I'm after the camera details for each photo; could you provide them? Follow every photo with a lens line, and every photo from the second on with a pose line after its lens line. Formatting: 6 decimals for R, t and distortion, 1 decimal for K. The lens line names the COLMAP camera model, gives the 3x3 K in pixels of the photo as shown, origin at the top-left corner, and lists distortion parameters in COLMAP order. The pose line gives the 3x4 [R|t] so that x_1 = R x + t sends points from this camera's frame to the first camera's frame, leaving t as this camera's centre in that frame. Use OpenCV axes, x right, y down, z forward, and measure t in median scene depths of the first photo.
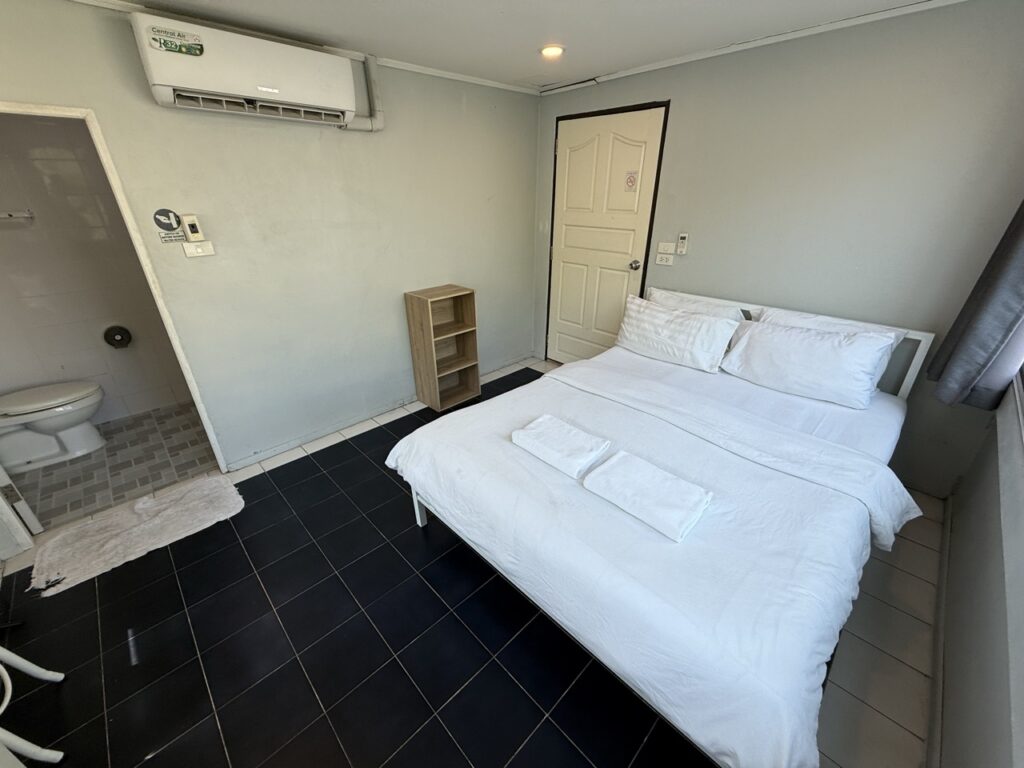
lens RADIAL K [[408.0, 0, 512.0], [0, 408.0, 384.0], [0, 0, 1]] dist [0.000555, -0.000268]
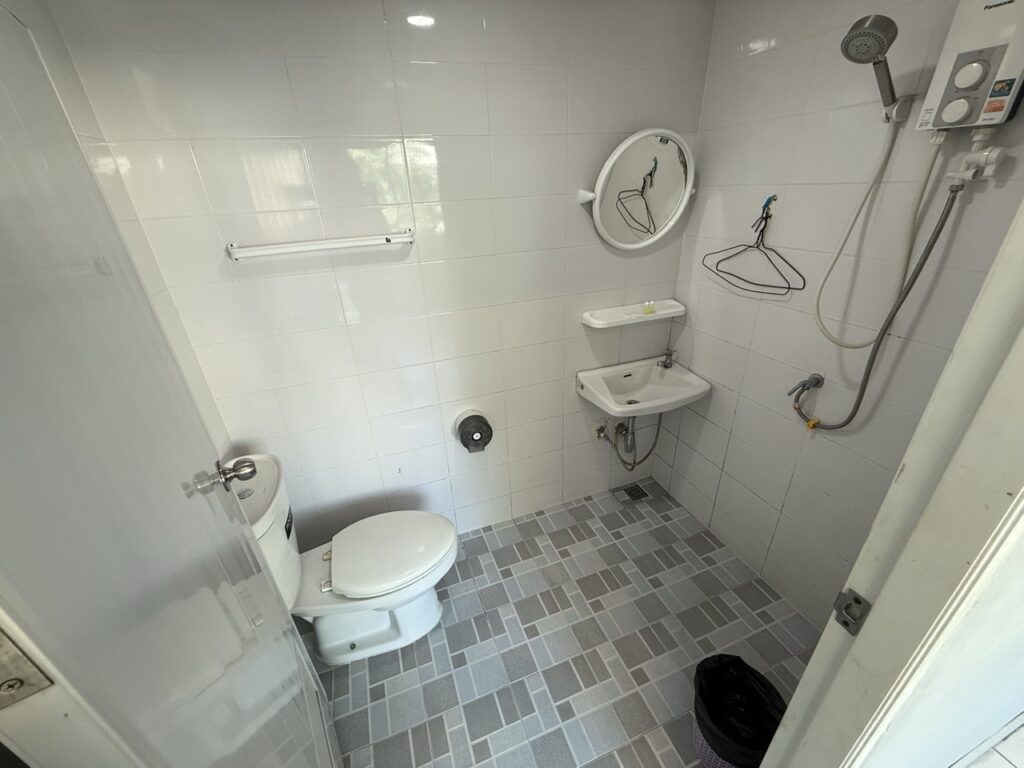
lens RADIAL K [[408.0, 0, 512.0], [0, 408.0, 384.0], [0, 0, 1]] dist [0.000555, -0.000268]
pose [[0.911453, 0.151210, -0.382607, -0.477480], [-0.143064, 0.988458, 0.049837, -0.155302], [0.385727, 0.009313, 0.922566, 0.316685]]
